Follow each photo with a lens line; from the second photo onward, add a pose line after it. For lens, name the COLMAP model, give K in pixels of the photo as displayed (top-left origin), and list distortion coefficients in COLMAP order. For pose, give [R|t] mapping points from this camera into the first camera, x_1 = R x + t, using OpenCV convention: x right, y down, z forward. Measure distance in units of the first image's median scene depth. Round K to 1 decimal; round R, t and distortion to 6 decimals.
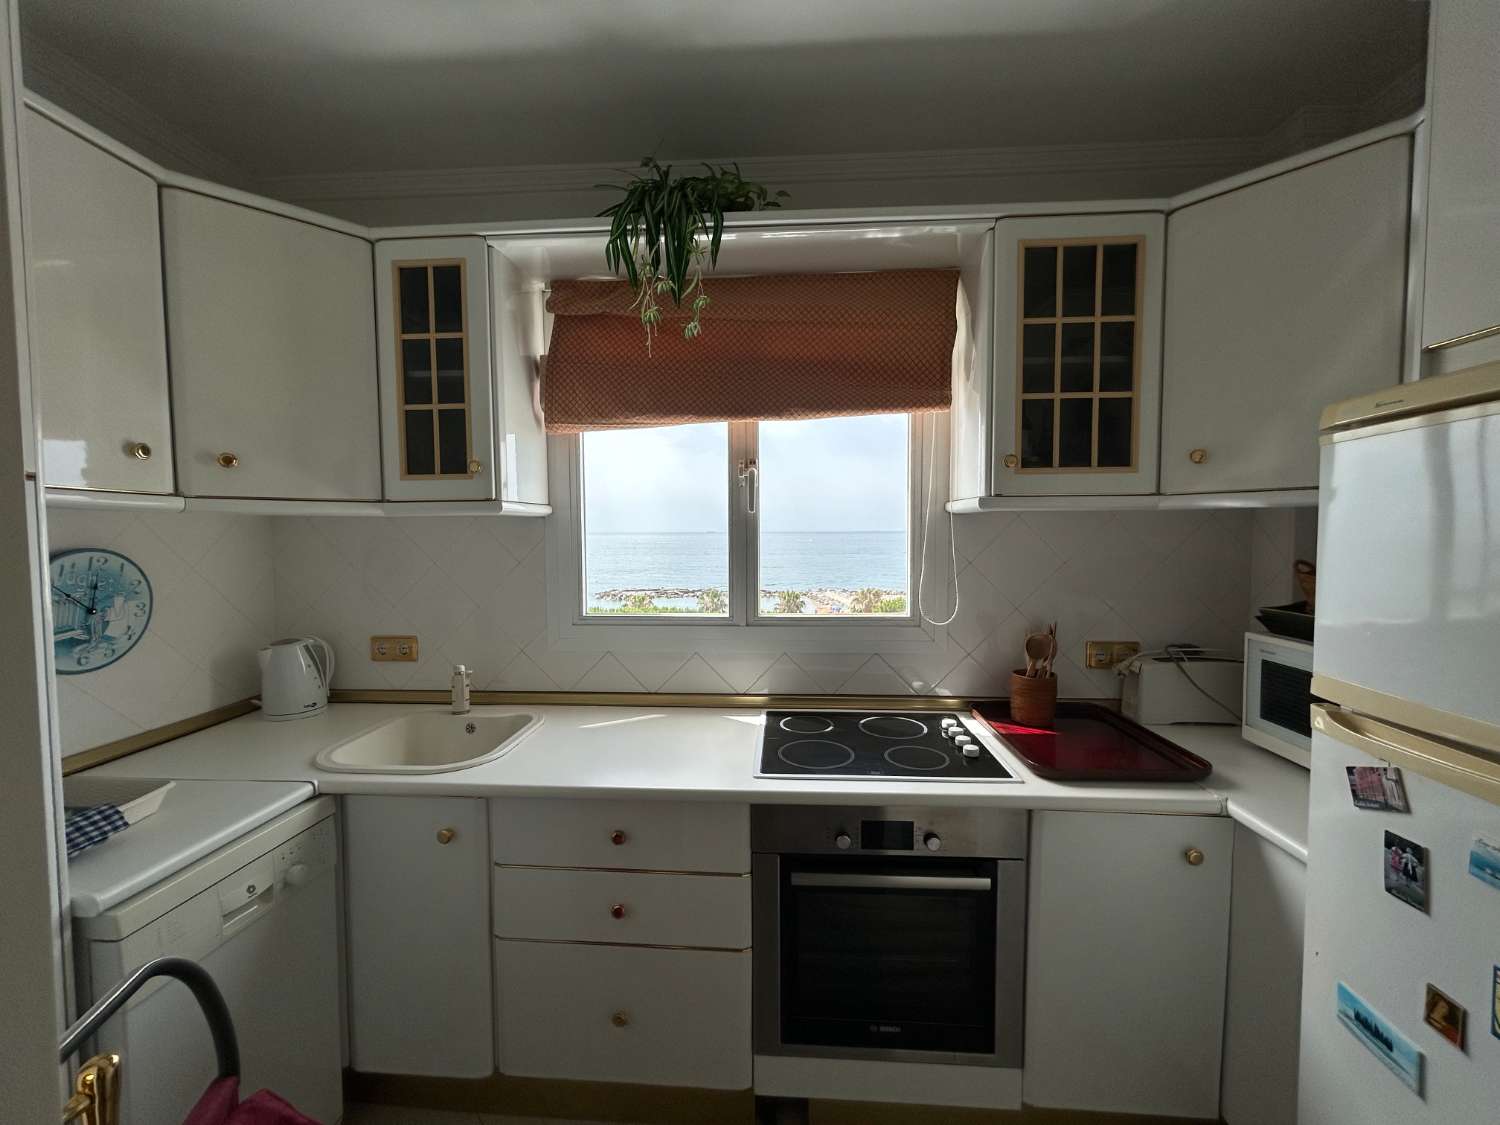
lens RADIAL K [[606.3, 0, 757.5], [0, 606.3, 553.2], [0, 0, 1]] dist [0.001038, 0.000031]
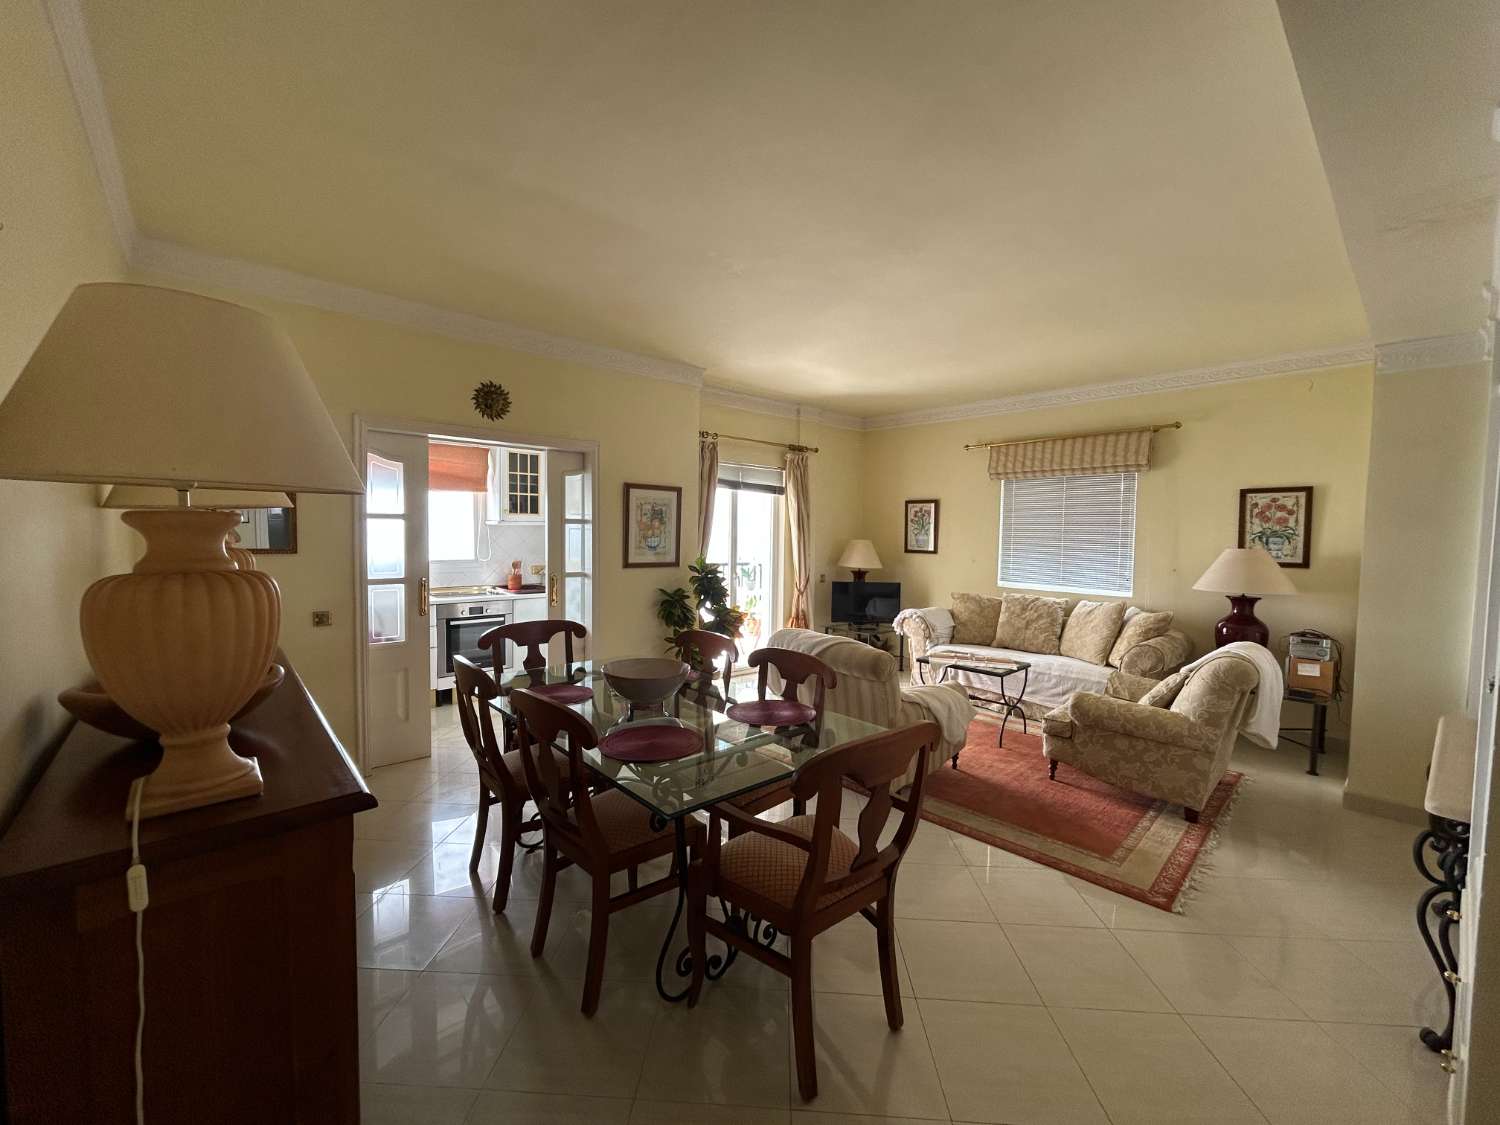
lens RADIAL K [[606.3, 0, 756.1], [0, 606.3, 560.1], [0, 0, 1]] dist [0.001038, 0.000031]
pose [[0.697890, -0.015040, 0.716047, -1.116628], [0.022499, 0.999746, -0.000930, 0.173518], [-0.715851, 0.016759, 0.698052, -2.539402]]
